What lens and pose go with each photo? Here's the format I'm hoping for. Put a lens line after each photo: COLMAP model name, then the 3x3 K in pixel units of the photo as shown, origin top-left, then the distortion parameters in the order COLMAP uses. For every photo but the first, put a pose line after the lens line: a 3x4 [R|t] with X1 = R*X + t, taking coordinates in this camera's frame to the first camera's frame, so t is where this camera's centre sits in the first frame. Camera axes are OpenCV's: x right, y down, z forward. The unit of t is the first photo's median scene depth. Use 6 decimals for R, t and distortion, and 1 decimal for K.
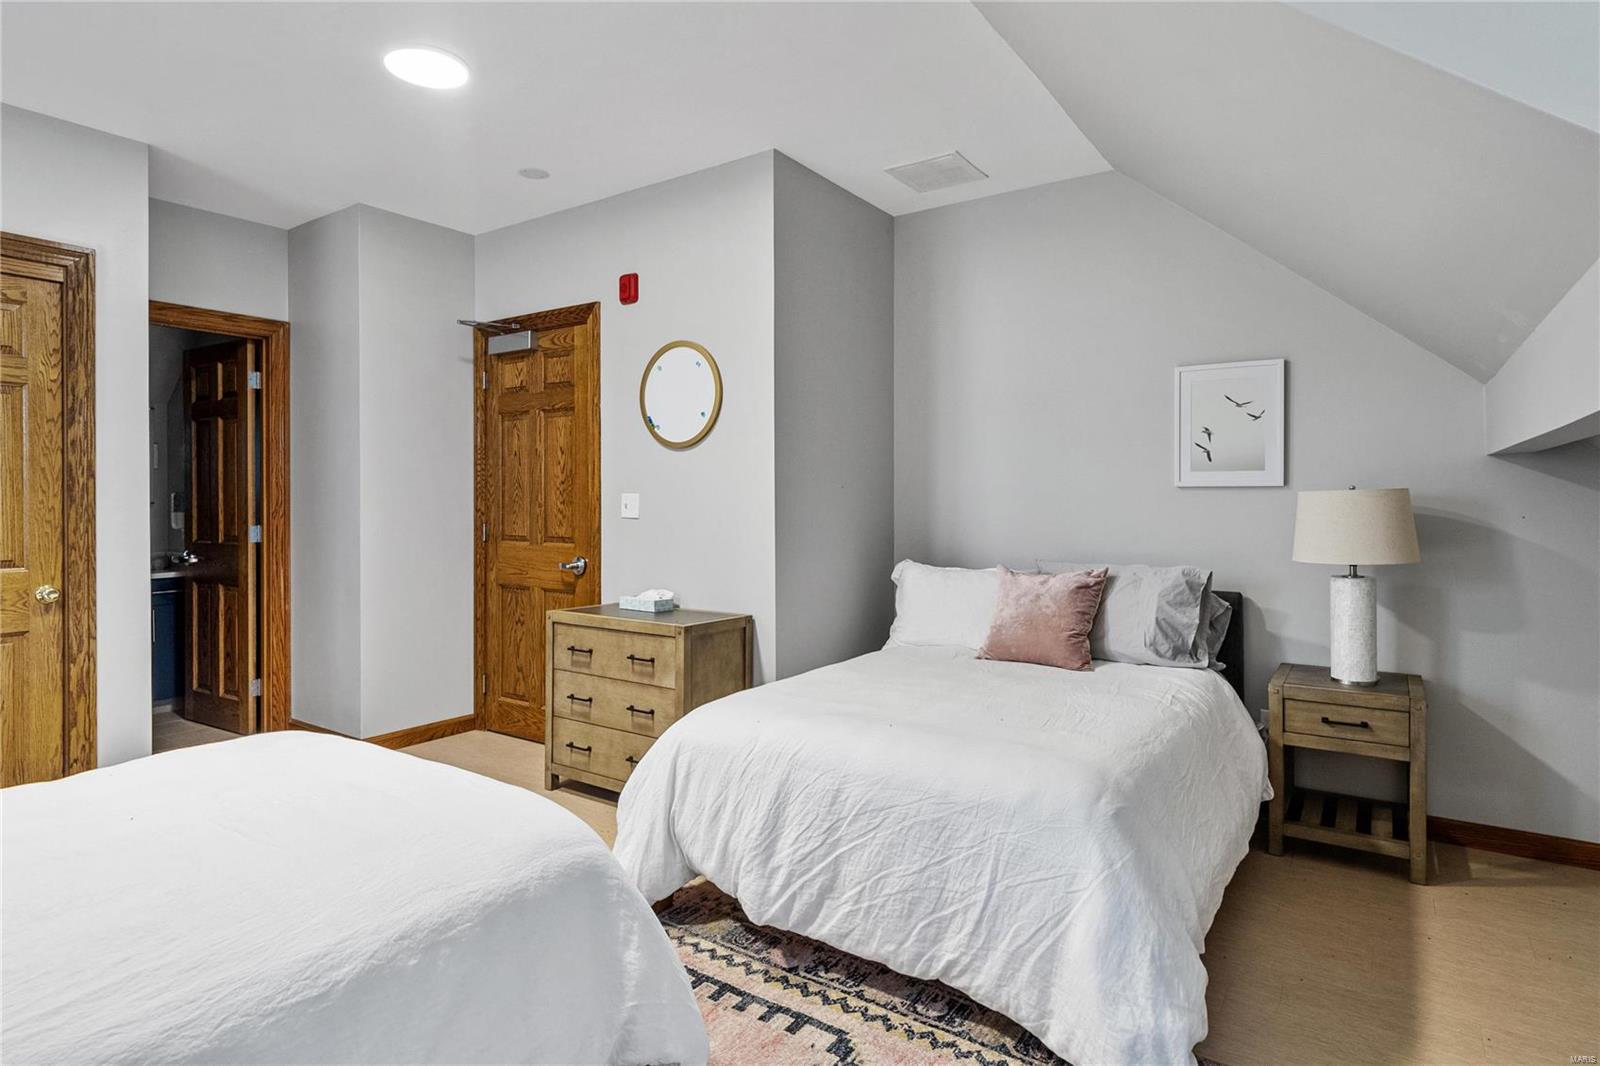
lens RADIAL K [[857.8, 0, 806.9], [0, 857.8, 520.6], [0, 0, 1]] dist [-0.001940, -0.000686]
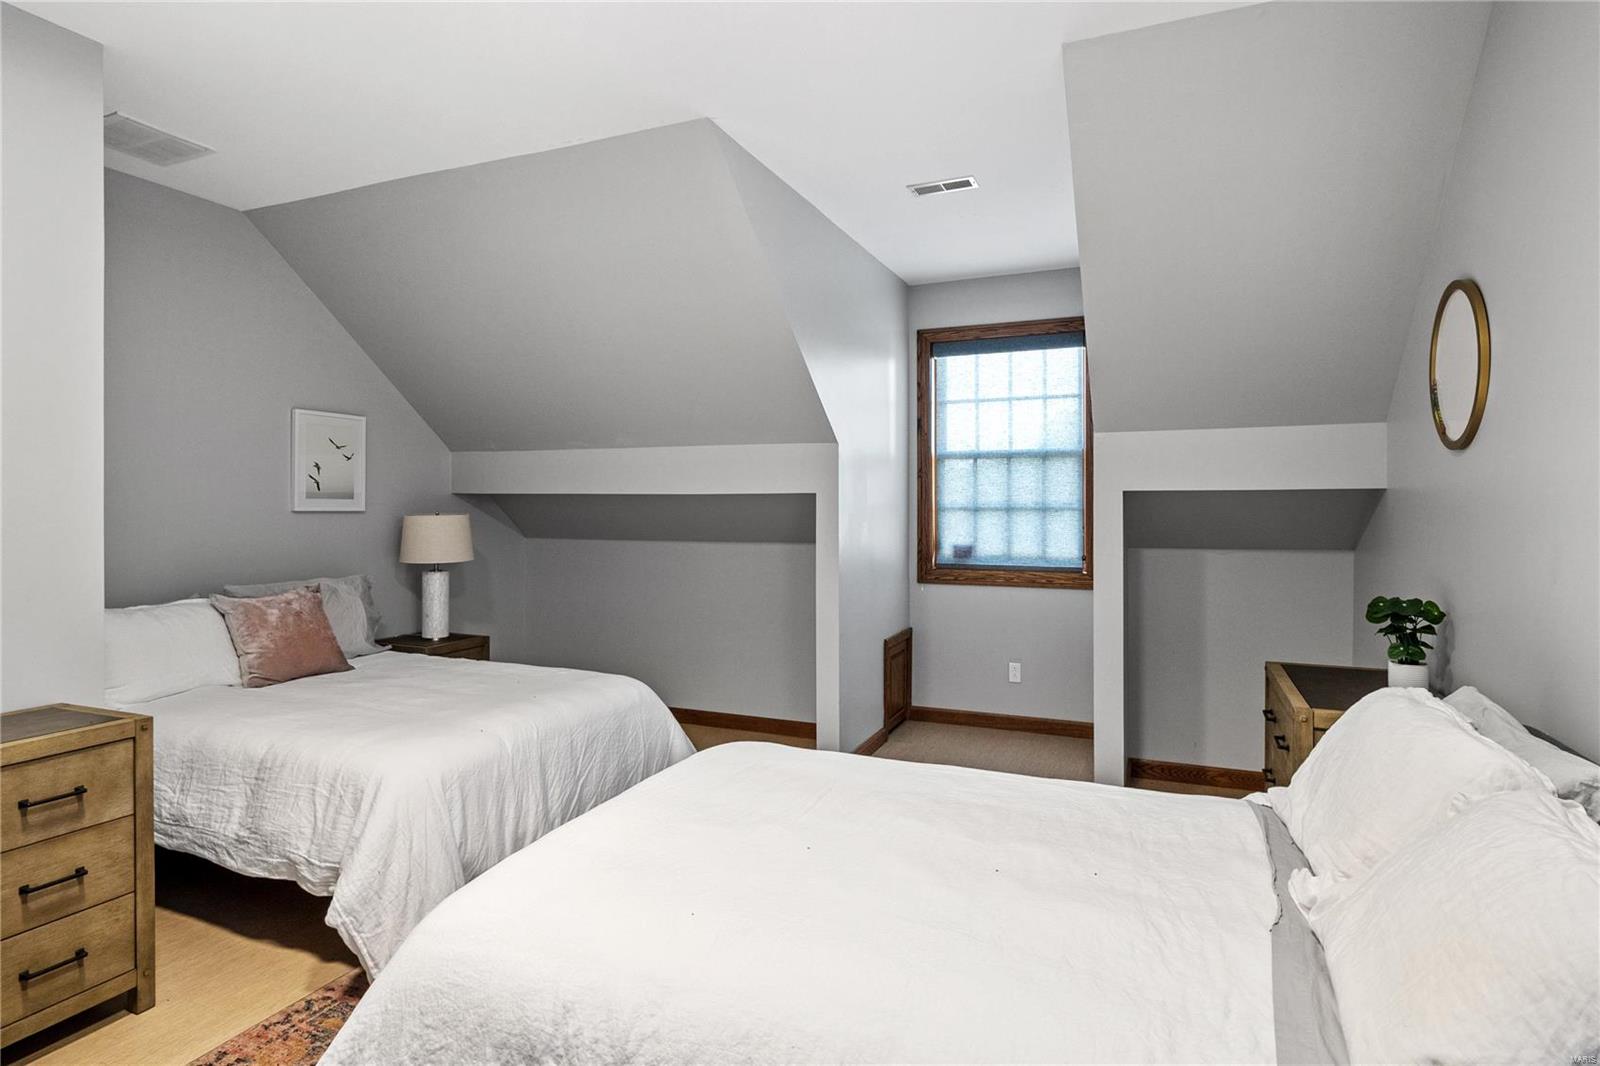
lens RADIAL K [[857.8, 0, 806.9], [0, 857.8, 520.6], [0, 0, 1]] dist [-0.001940, -0.000686]
pose [[-0.198221, -0.017475, 0.980002, -0.893286], [0.021852, 0.999514, 0.022242, -0.039701], [-0.979914, 0.025824, -0.197743, 0.579815]]
